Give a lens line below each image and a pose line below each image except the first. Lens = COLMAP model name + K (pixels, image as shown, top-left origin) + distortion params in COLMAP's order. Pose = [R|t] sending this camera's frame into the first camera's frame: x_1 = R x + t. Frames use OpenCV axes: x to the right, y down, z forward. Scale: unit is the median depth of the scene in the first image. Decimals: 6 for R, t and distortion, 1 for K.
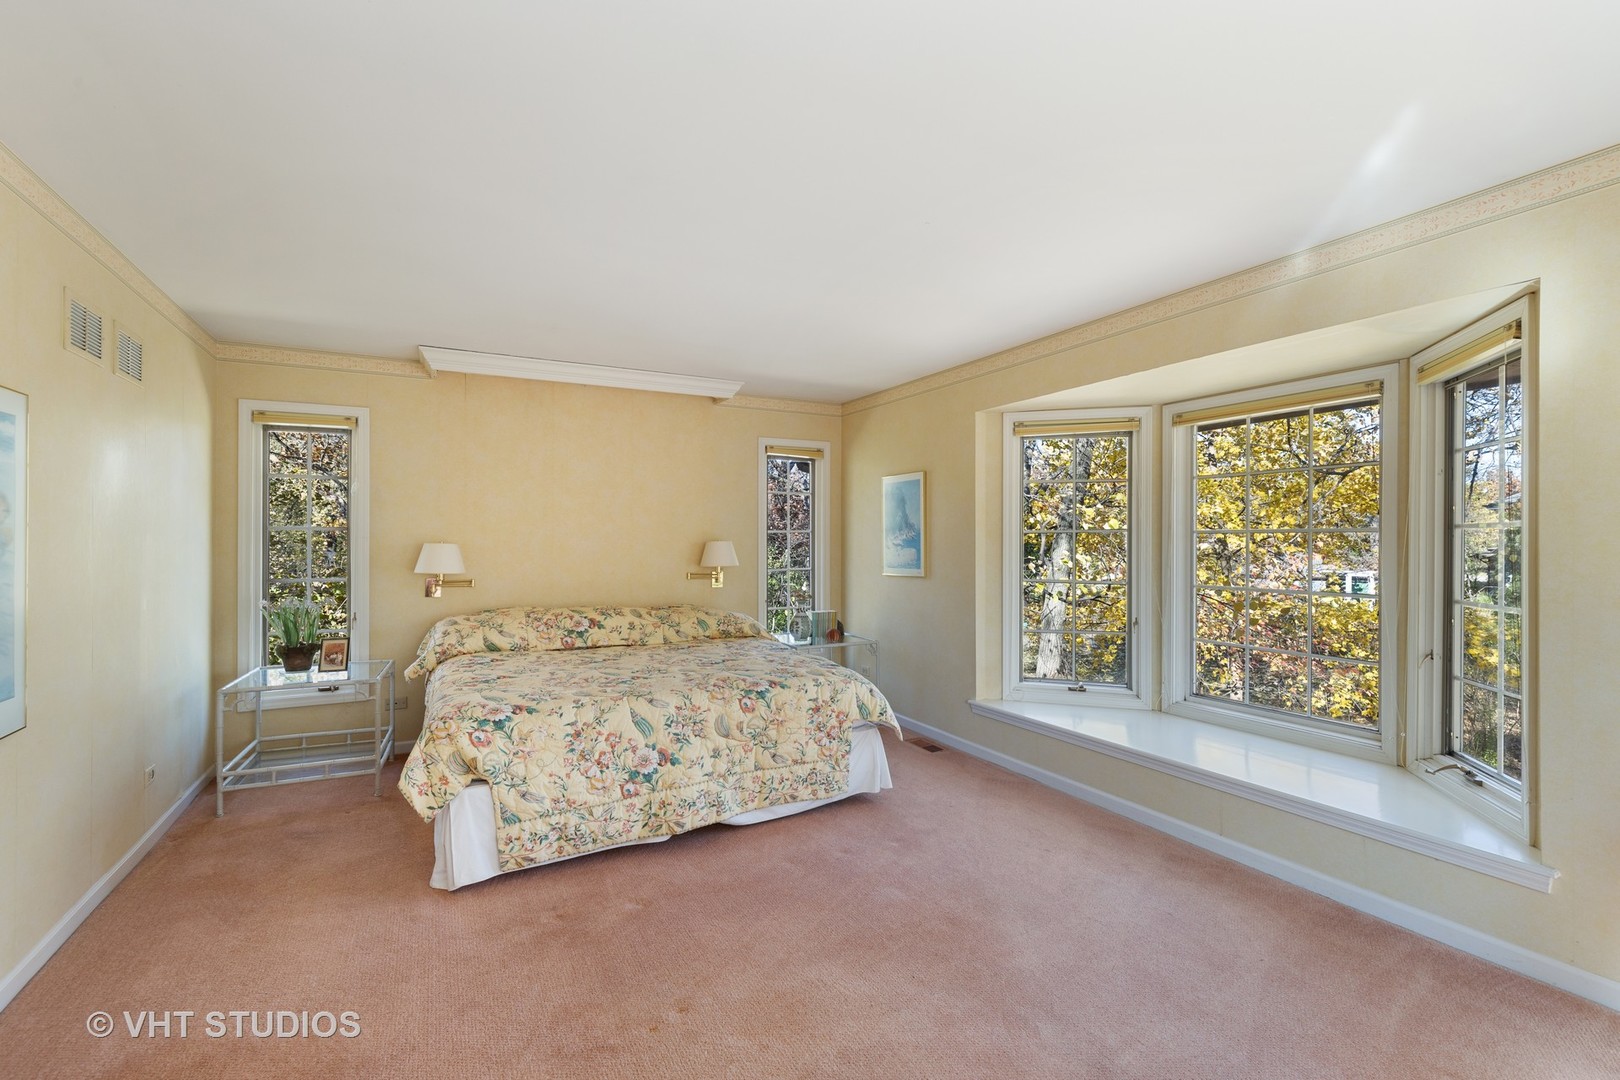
lens RADIAL K [[733.0, 0, 816.9], [0, 733.0, 538.1], [0, 0, 1]] dist [0.021970, -0.007250]
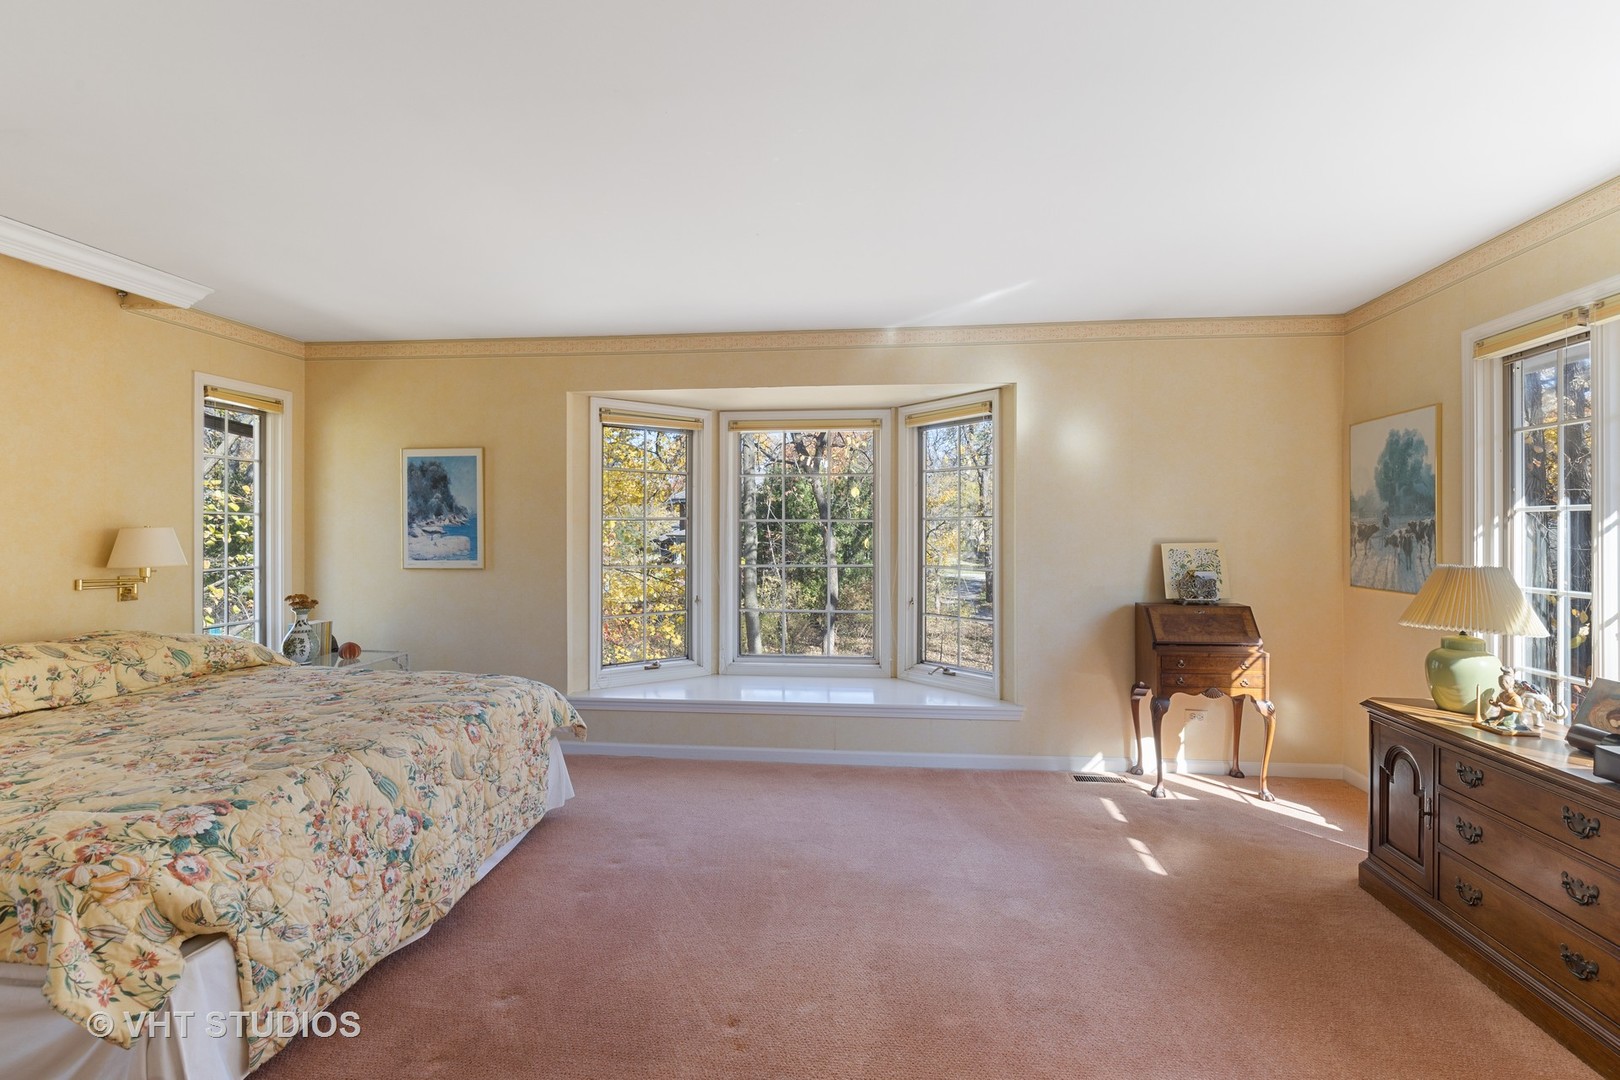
lens RADIAL K [[784.6, 0, 823.2], [0, 784.6, 524.2], [0, 0, 1]] dist [0.003301, 0.001154]
pose [[0.562451, 0.005543, 0.826812, -0.639204], [-0.004020, 0.999984, -0.003970, 0.003180], [-0.826821, -0.001091, 0.562464, 0.228714]]
